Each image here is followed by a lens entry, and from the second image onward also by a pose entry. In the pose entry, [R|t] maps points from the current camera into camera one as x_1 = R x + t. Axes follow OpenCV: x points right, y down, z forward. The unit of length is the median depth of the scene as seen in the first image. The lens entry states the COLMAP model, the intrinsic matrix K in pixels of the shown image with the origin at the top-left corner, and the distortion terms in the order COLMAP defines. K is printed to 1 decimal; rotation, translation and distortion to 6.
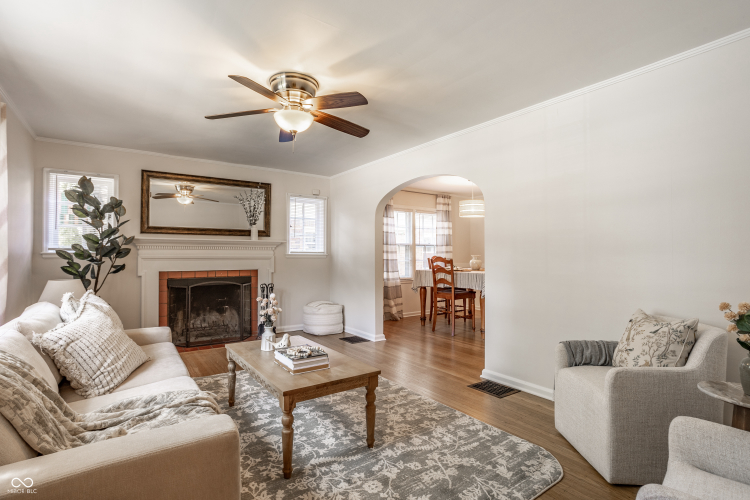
lens RADIAL K [[357.9, 0, 369.9], [0, 357.9, 252.9], [0, 0, 1]] dist [-0.025688, 0.001255]
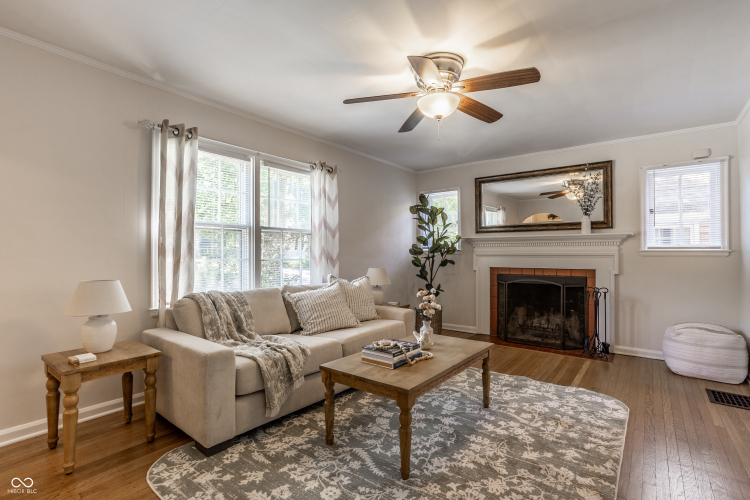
lens RADIAL K [[357.9, 0, 369.3], [0, 357.9, 253.0], [0, 0, 1]] dist [-0.025688, 0.001255]
pose [[0.288310, -0.004438, -0.957527, 0.366918], [0.002405, 0.999989, -0.003911, 0.012273], [0.957534, -0.001175, 0.288318, 0.326962]]
